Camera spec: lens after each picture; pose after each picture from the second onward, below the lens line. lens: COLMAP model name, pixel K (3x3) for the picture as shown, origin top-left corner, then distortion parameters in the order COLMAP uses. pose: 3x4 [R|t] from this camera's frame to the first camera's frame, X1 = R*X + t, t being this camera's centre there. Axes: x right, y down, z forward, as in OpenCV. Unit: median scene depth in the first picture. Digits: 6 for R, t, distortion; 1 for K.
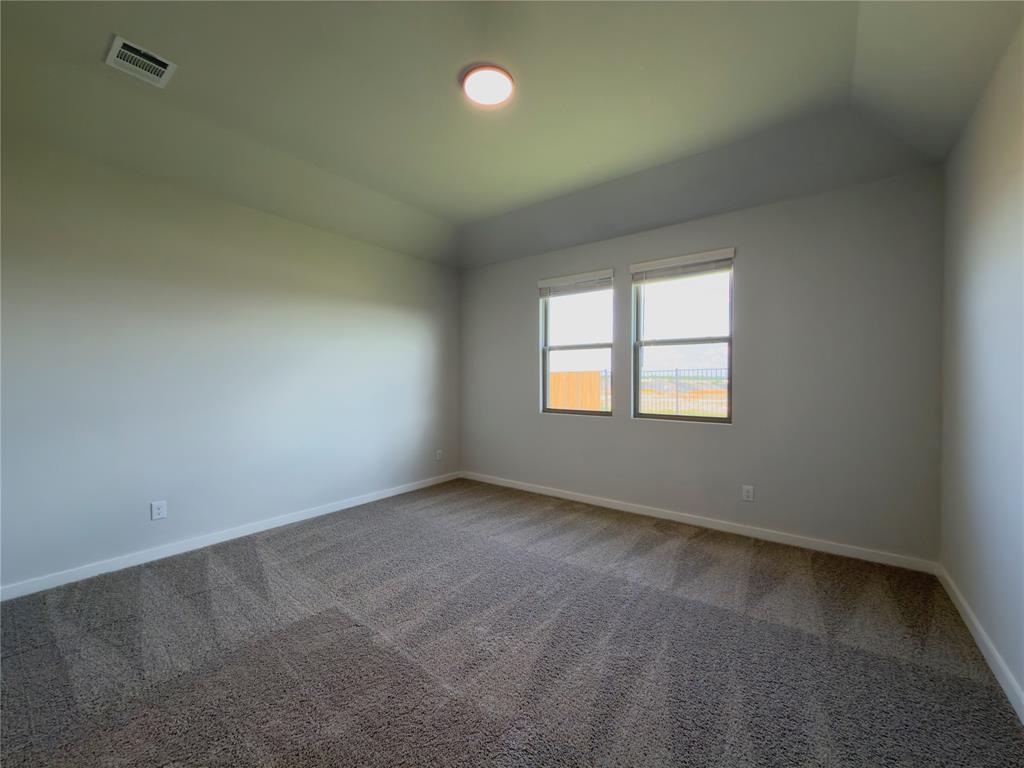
lens RADIAL K [[409.4, 0, 512.0], [0, 409.4, 384.0], [0, 0, 1]] dist [0.000529, 0.000317]
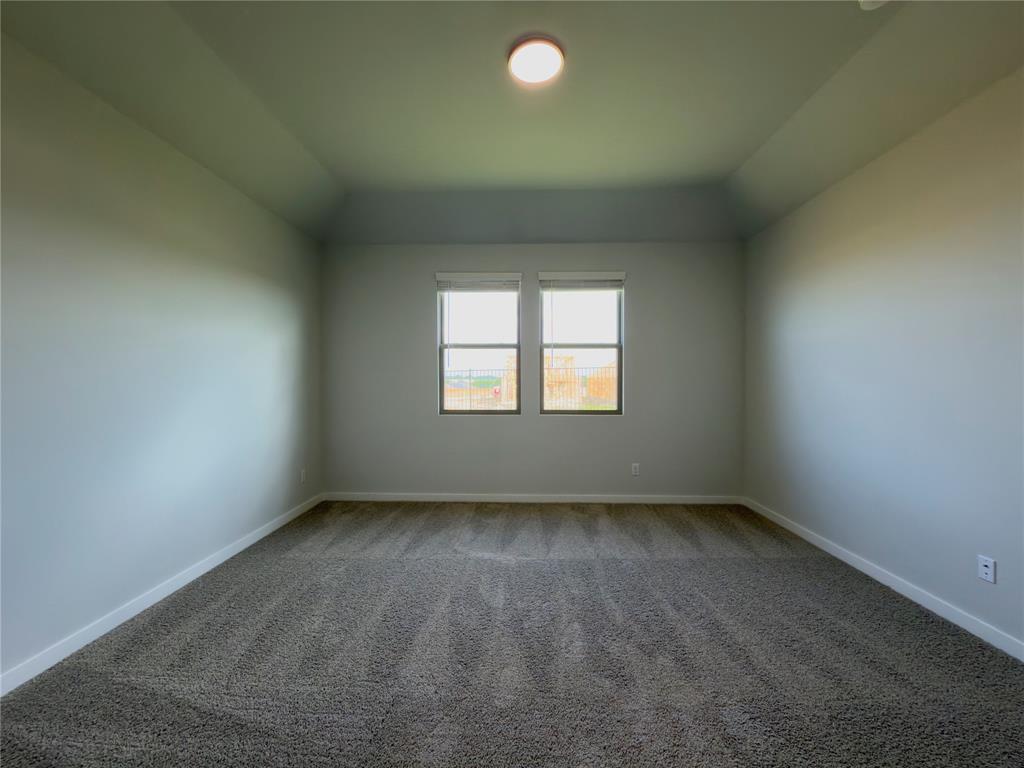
lens RADIAL K [[409.4, 0, 512.0], [0, 409.4, 384.0], [0, 0, 1]] dist [0.000529, 0.000317]
pose [[0.810427, -0.007894, 0.585787, -0.391201], [0.007703, 0.999966, 0.002818, -0.001274], [-0.585789, 0.002228, 0.810460, 0.170771]]
